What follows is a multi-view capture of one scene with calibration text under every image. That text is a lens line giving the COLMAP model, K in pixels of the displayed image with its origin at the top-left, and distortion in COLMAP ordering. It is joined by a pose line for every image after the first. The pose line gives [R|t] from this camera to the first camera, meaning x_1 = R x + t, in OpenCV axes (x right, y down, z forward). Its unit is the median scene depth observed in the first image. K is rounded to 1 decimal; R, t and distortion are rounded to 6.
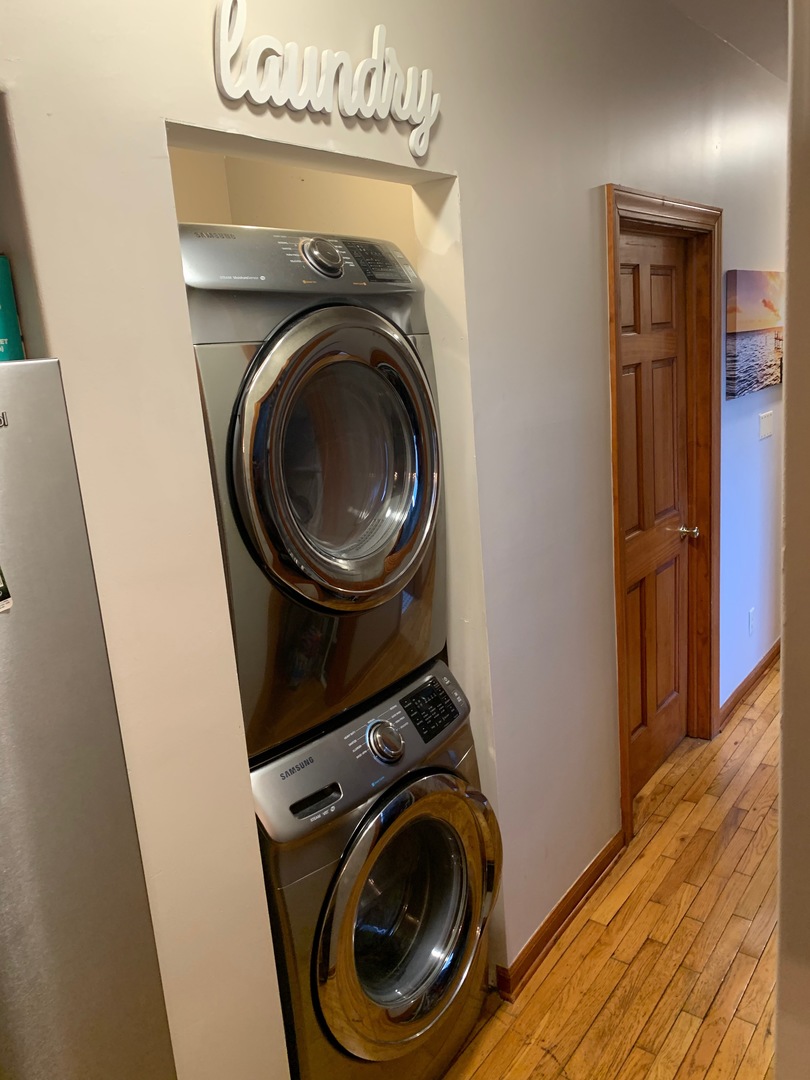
lens RADIAL K [[840.7, 0, 386.6], [0, 840.7, 542.6], [0, 0, 1]] dist [0.060417, -0.005892]
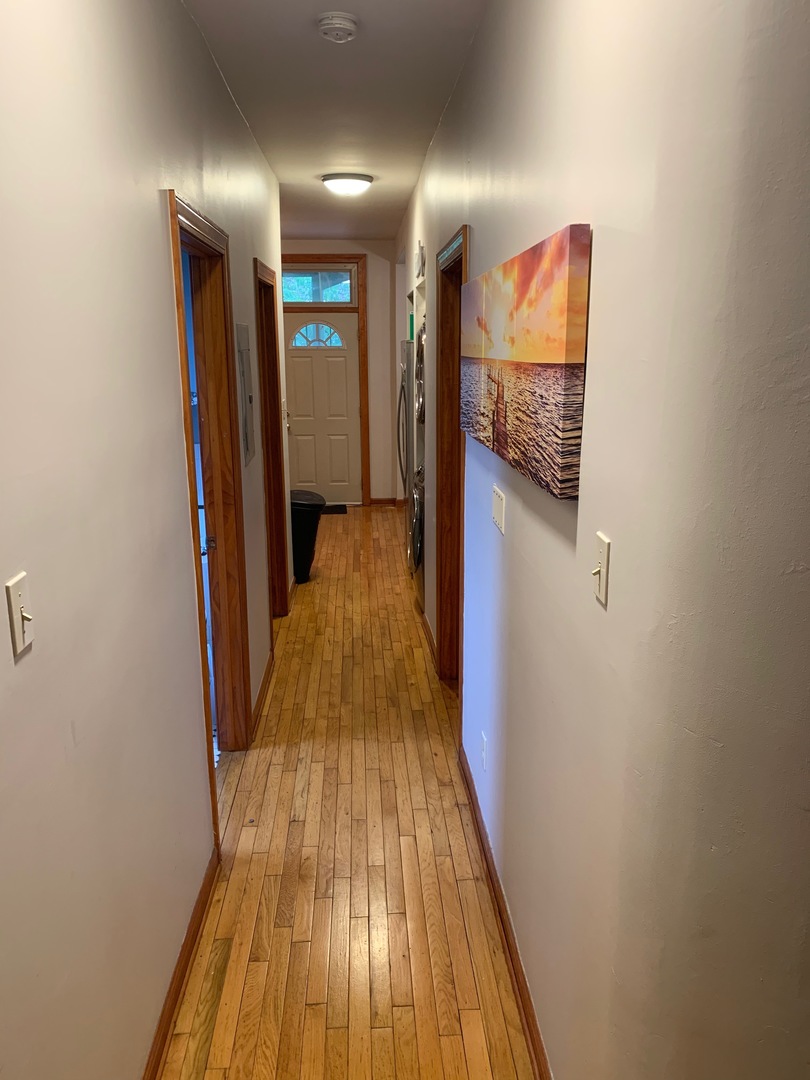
lens RADIAL K [[840.7, 0, 386.6], [0, 840.7, 542.6], [0, 0, 1]] dist [0.060417, -0.005892]
pose [[-0.761490, 0.238398, -0.602743, 2.827419], [-0.070451, 0.893955, 0.442584, -1.227298], [0.644337, 0.379488, -0.663942, 4.329480]]
